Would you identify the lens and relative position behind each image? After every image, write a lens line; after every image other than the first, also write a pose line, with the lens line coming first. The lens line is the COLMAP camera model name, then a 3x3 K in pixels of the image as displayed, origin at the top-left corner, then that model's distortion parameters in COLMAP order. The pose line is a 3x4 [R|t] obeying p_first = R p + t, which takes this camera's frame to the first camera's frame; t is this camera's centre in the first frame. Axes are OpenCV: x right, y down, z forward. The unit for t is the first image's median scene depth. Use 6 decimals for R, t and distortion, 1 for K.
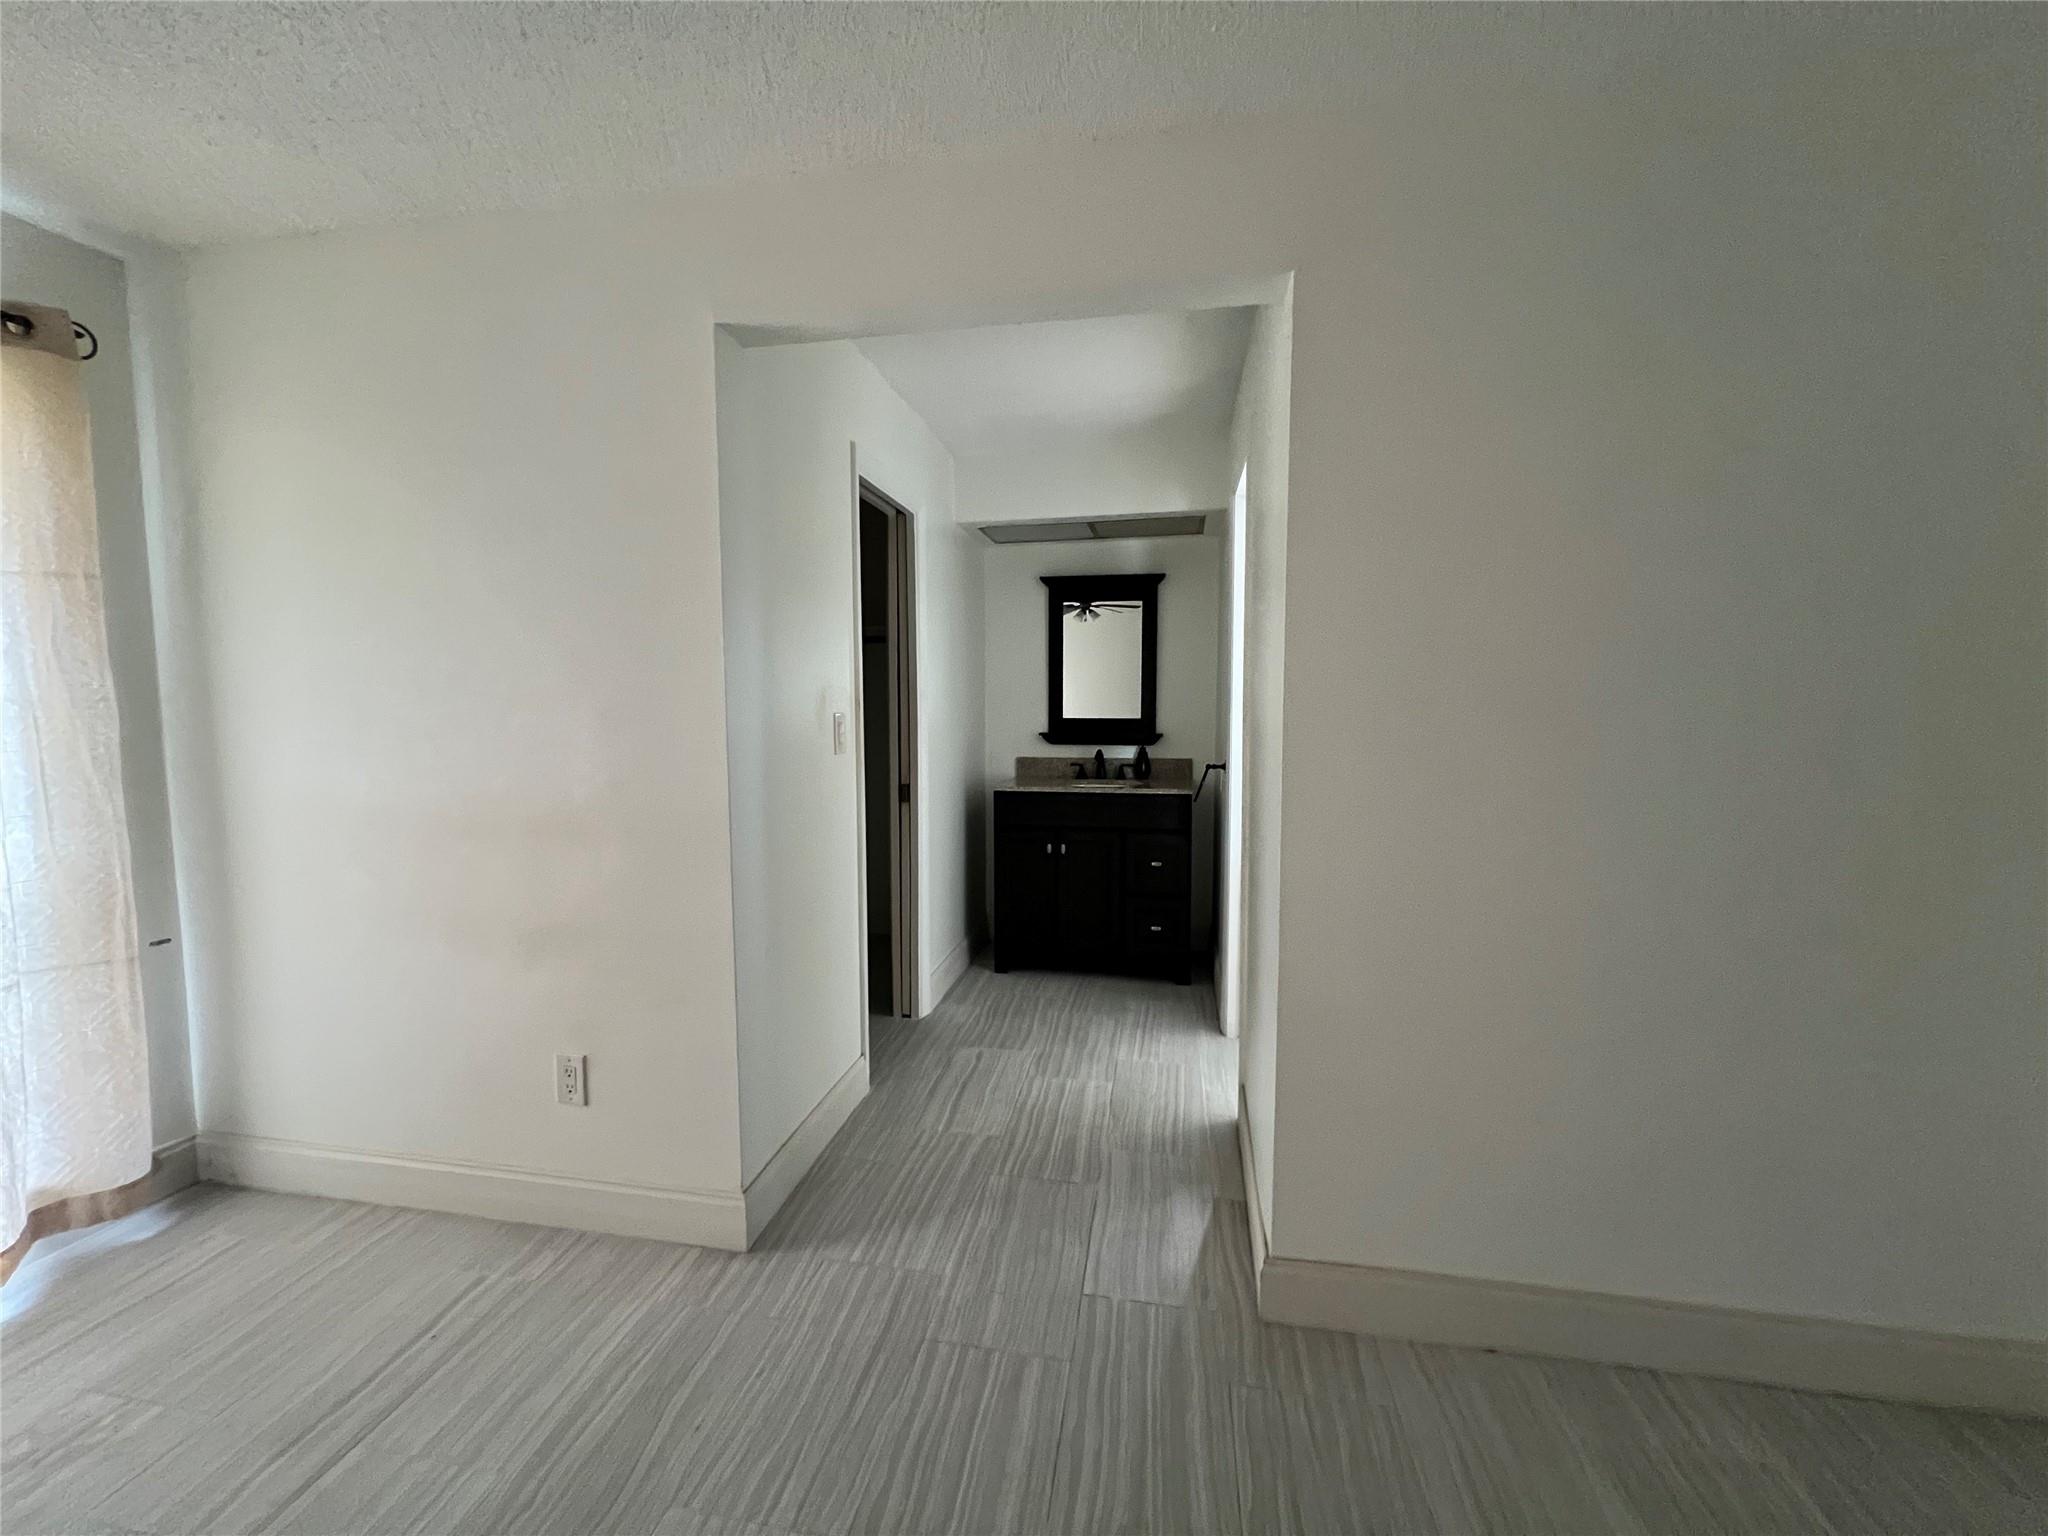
lens RADIAL K [[824.2, 0, 1010.4], [0, 824.2, 758.7], [0, 0, 1]] dist [-0.007894, 0.001761]
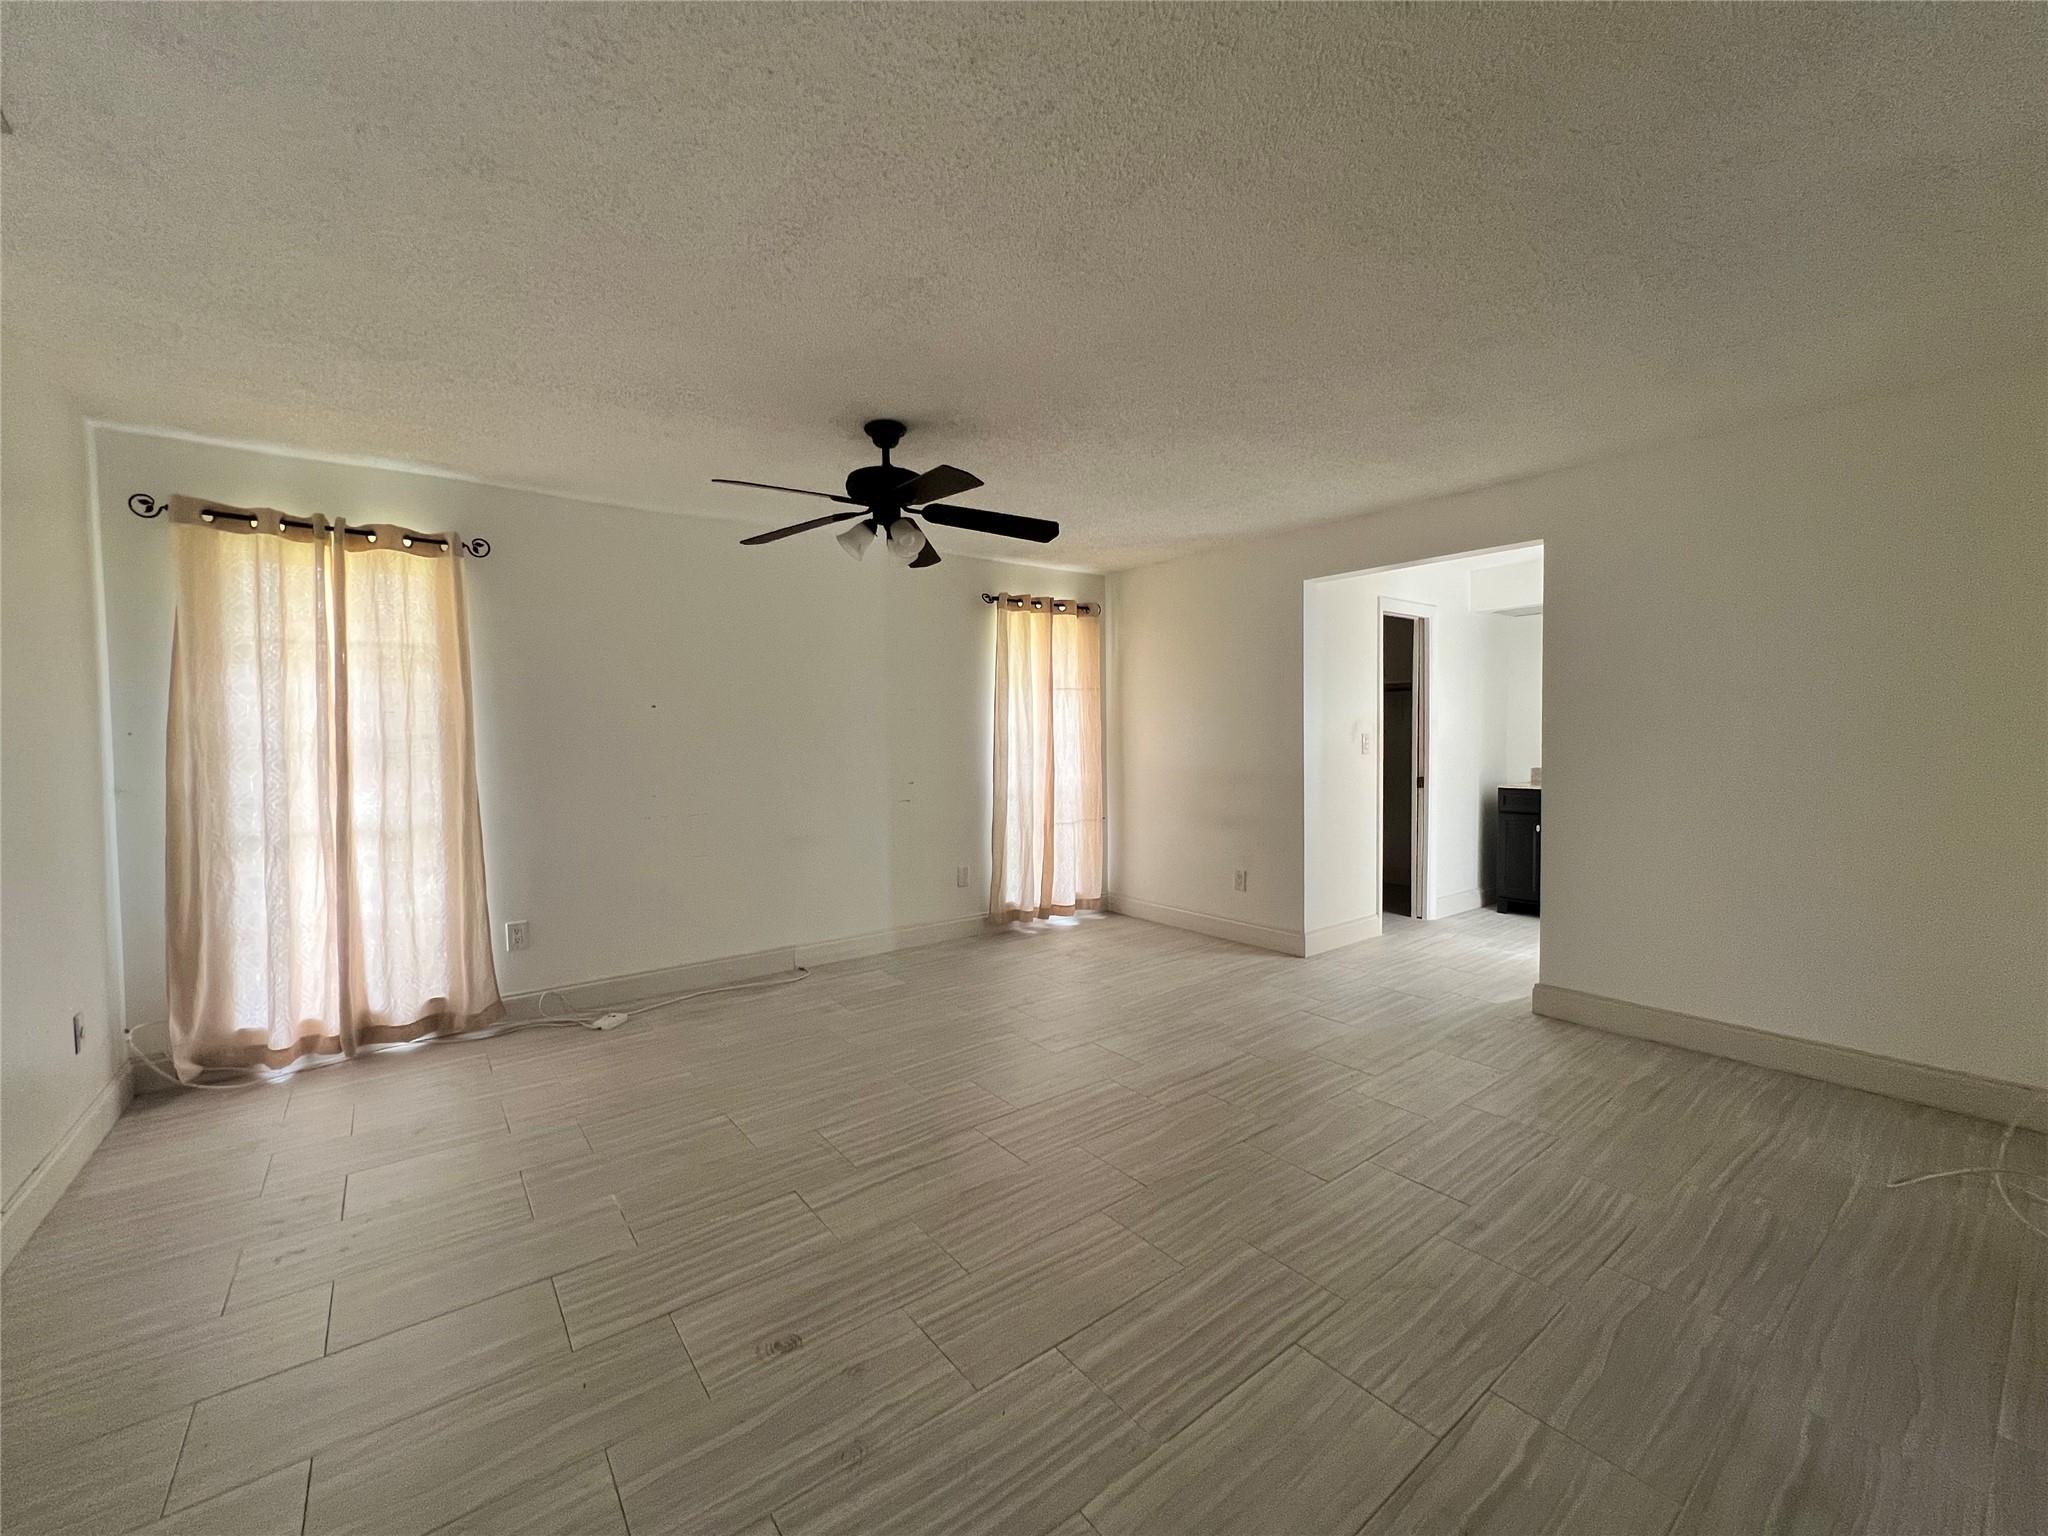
lens RADIAL K [[824.2, 0, 1026.4], [0, 824.2, 756.5], [0, 0, 1]] dist [-0.007894, 0.001761]
pose [[0.740802, 0.018178, -0.671478, 0.662471], [-0.039995, 0.999054, -0.017078, 0.078140], [0.670532, 0.039507, 0.740828, -1.309942]]
